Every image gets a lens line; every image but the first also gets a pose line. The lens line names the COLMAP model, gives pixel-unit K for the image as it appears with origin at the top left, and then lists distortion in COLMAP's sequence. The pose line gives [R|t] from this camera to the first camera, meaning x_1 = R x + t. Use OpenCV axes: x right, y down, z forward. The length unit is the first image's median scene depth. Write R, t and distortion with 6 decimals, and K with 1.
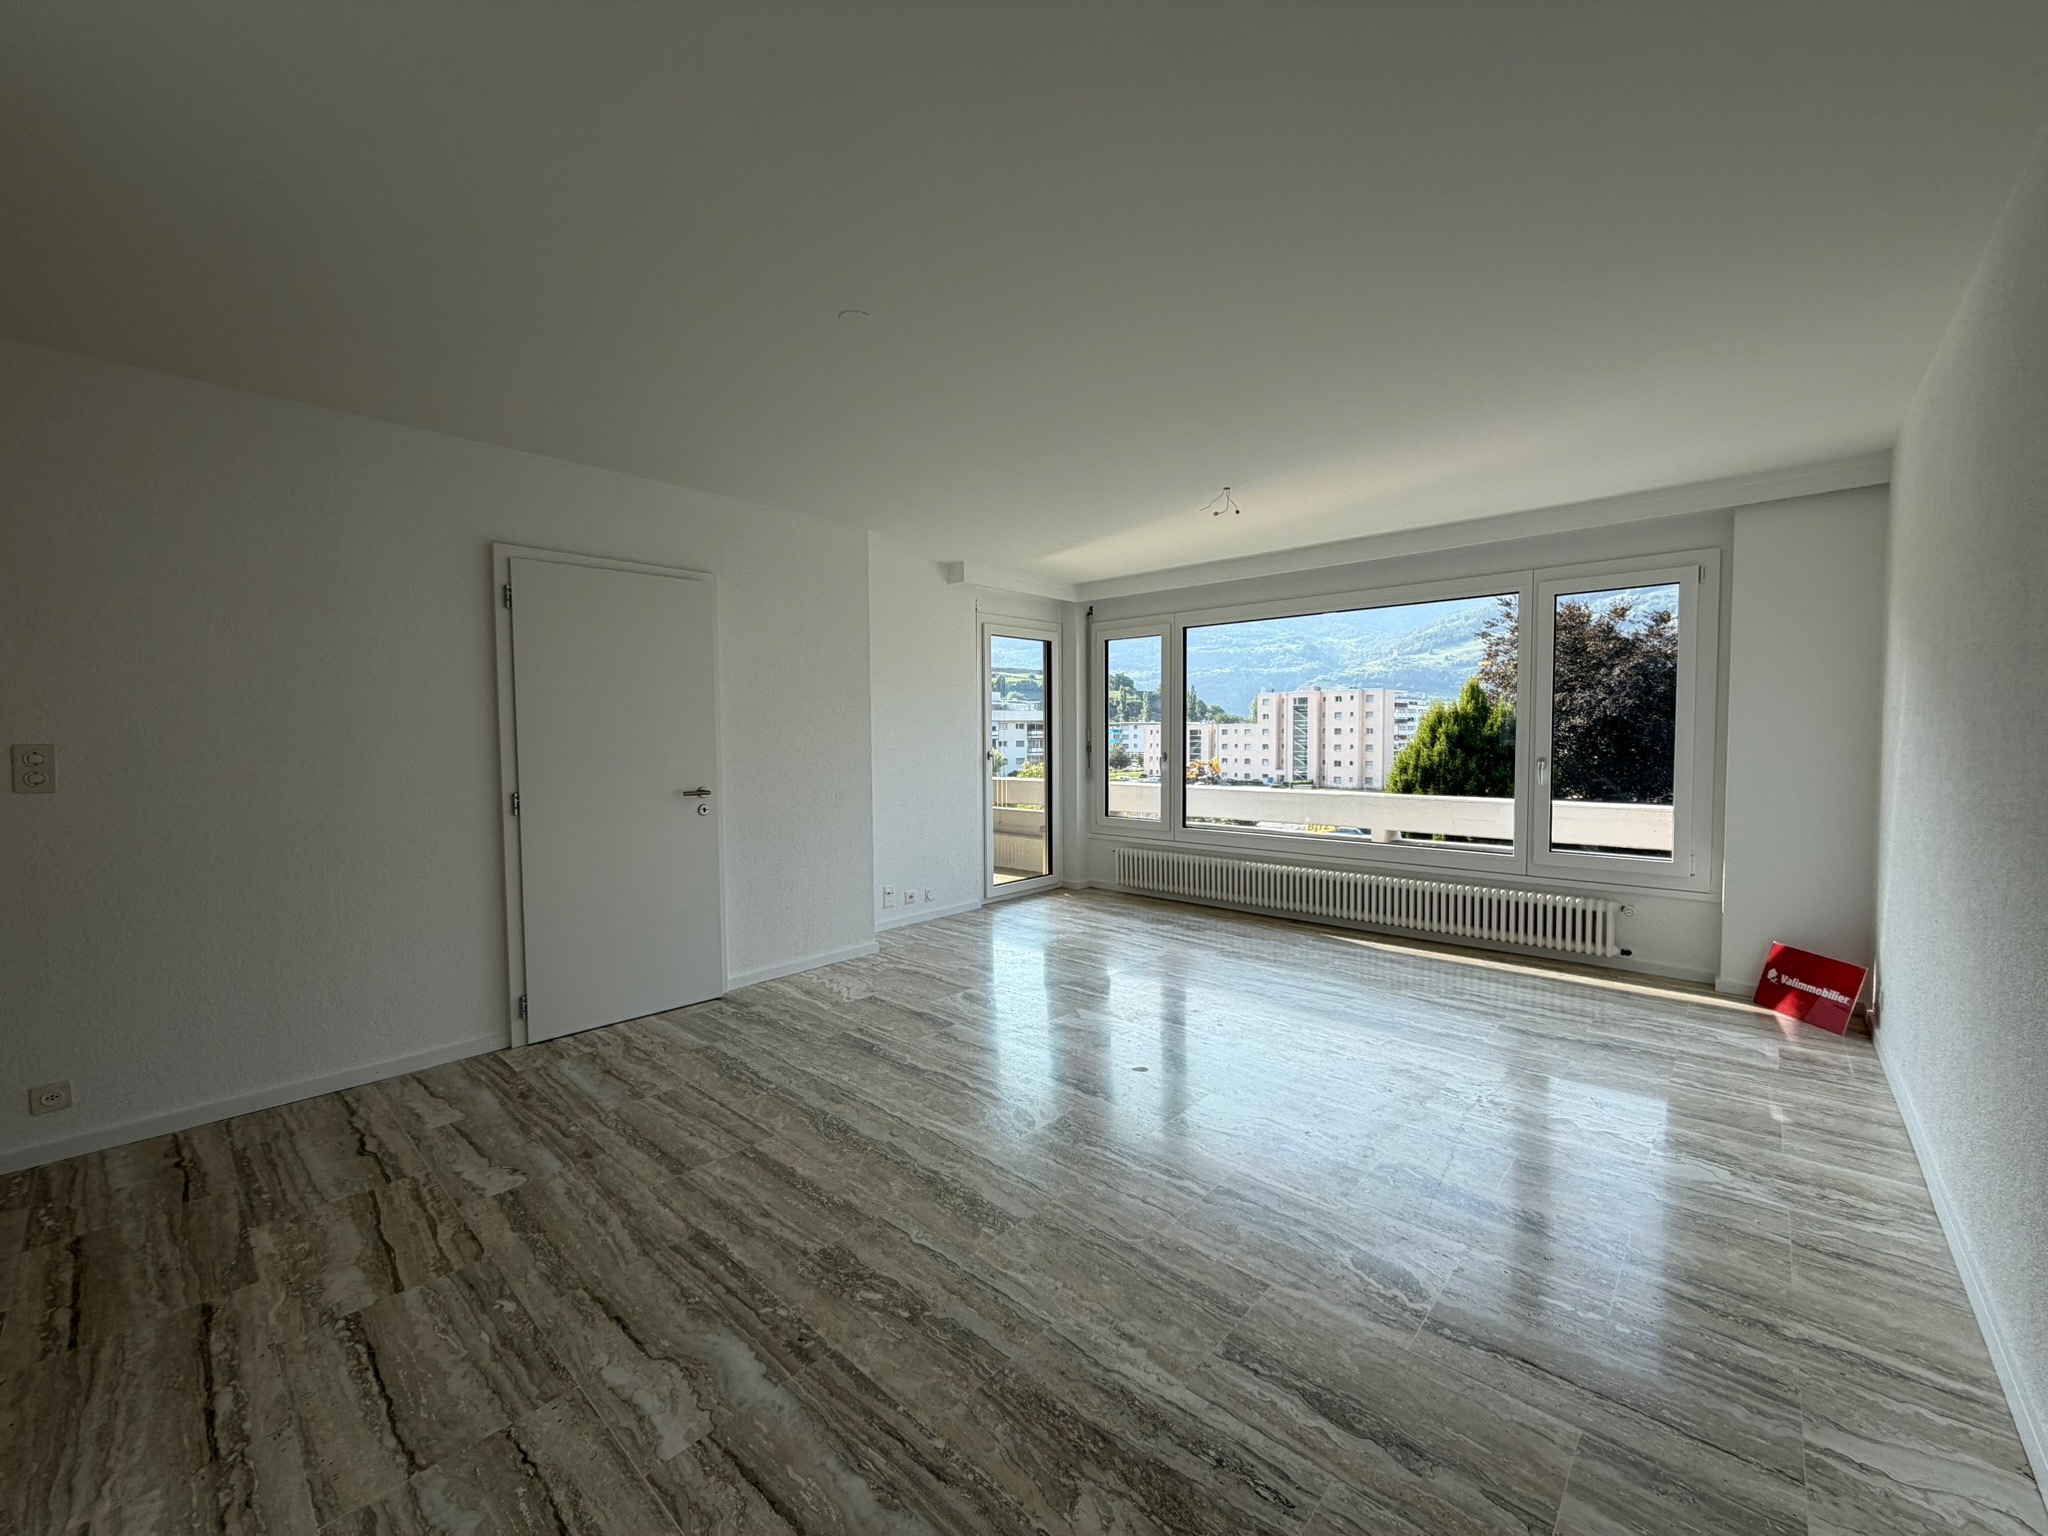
lens RADIAL K [[818.5, 0, 1024.6], [0, 818.5, 770.9], [0, 0, 1]] dist [0.001225, 0.000350]
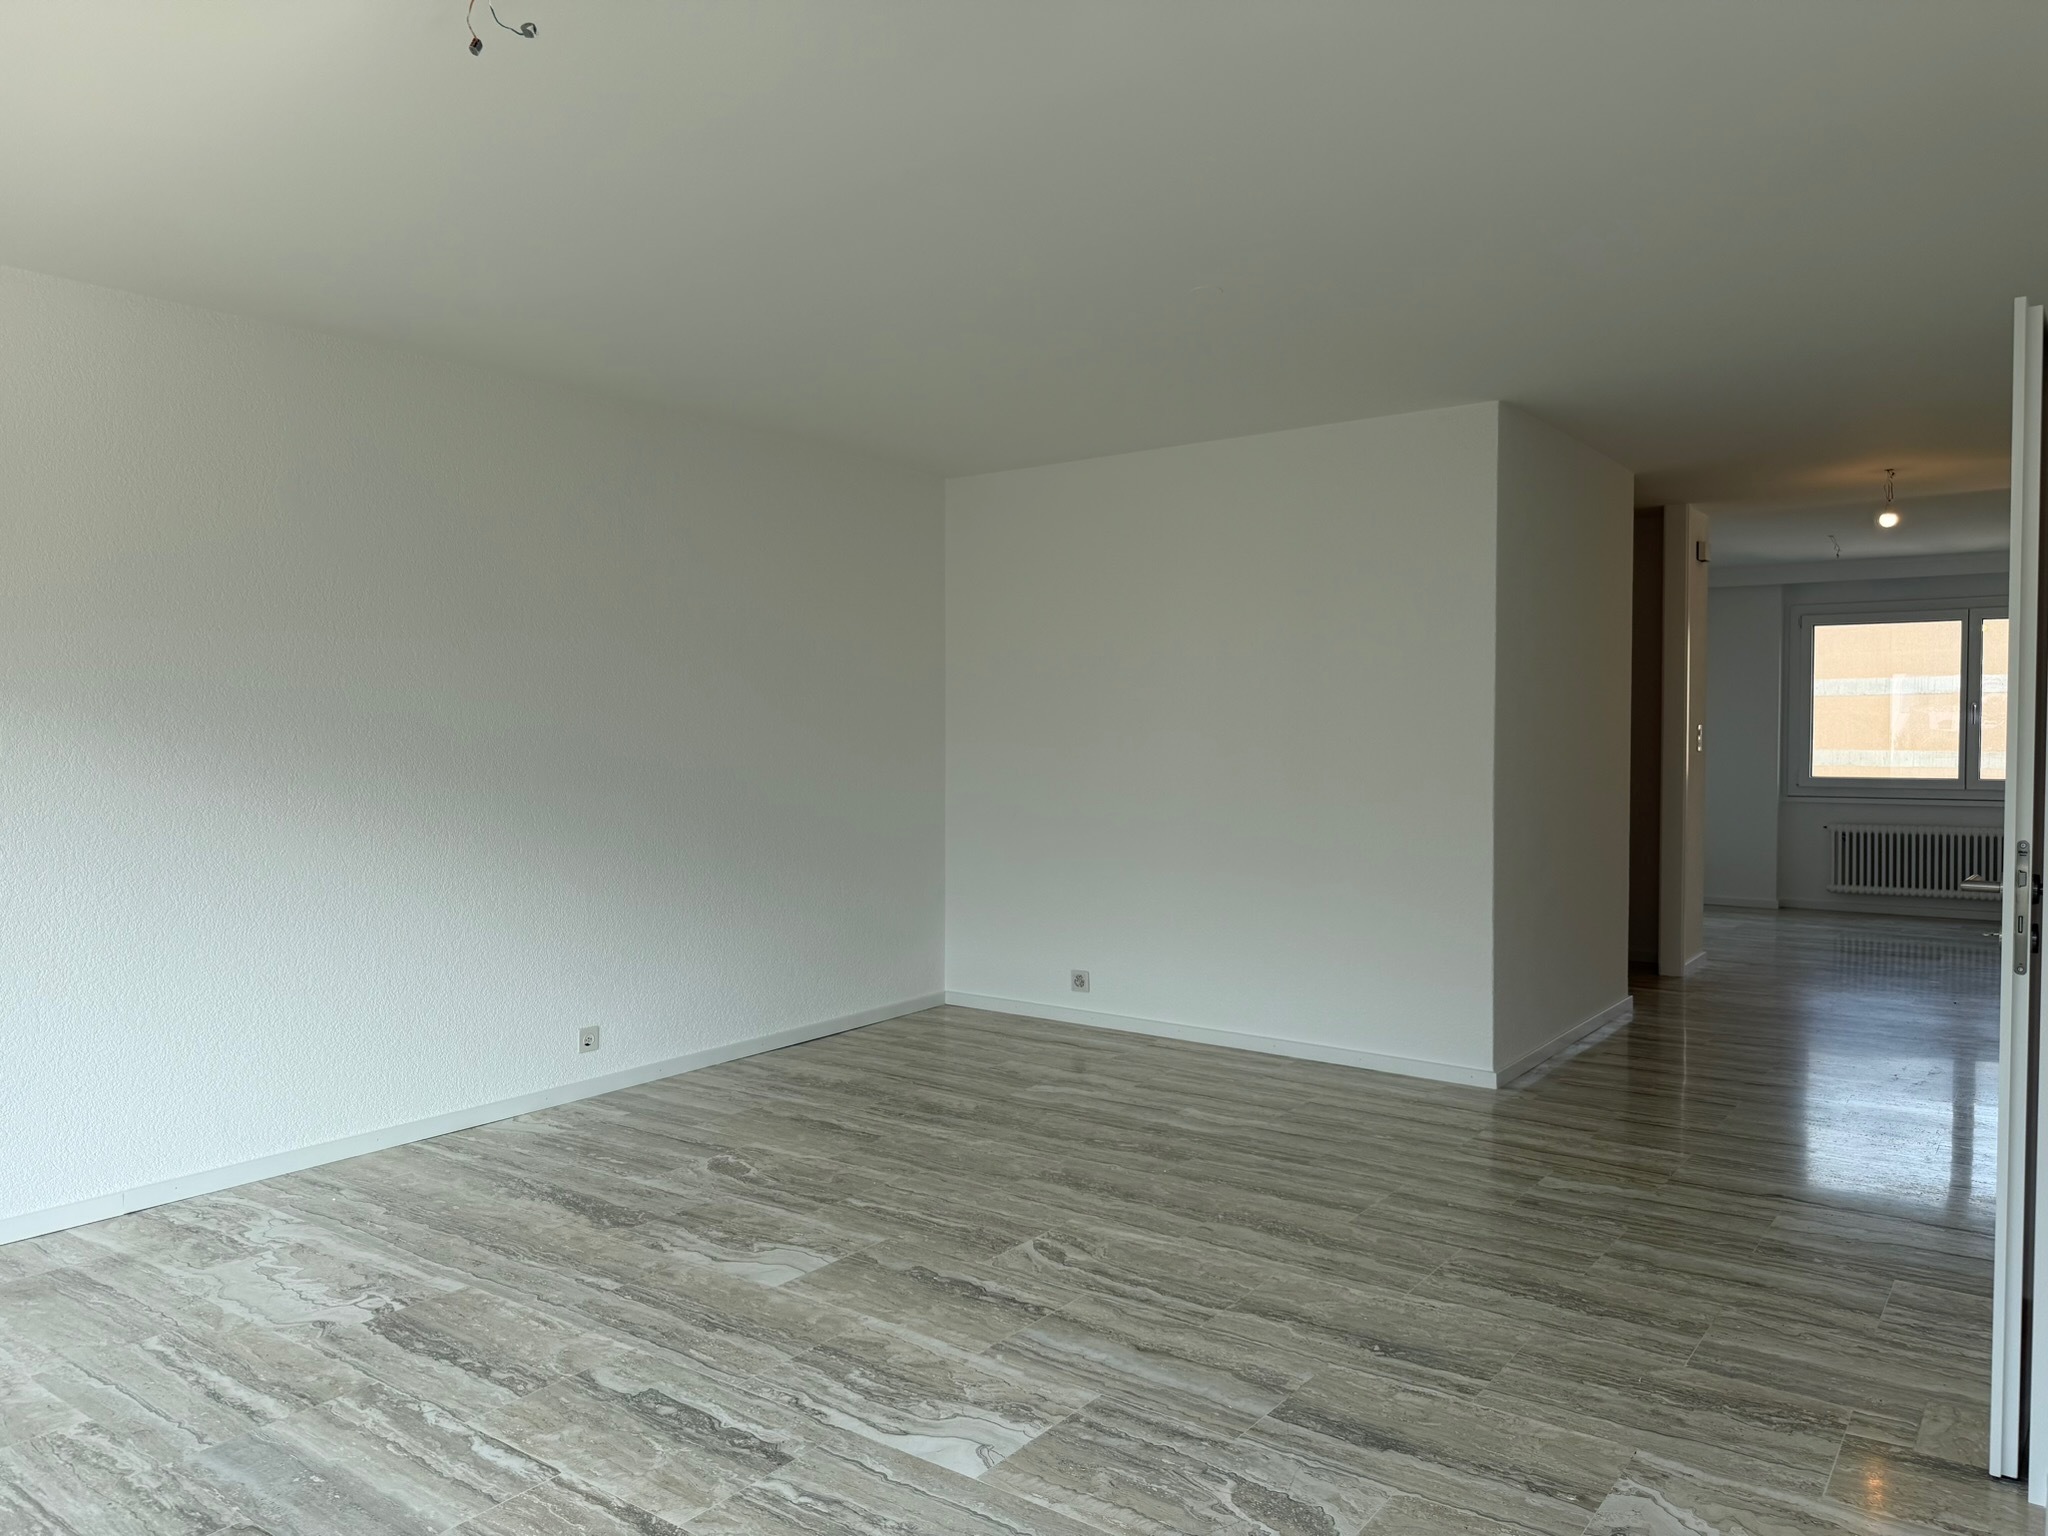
lens RADIAL K [[1440.6, 0, 1033.5], [0, 1440.6, 769.4], [0, 0, 1]] dist [0.044682, -0.058051]
pose [[-0.993788, 0.011655, -0.110679, 0.154468], [0.003361, 0.997191, 0.074827, -0.109354], [0.111240, 0.073990, -0.991035, 2.266490]]
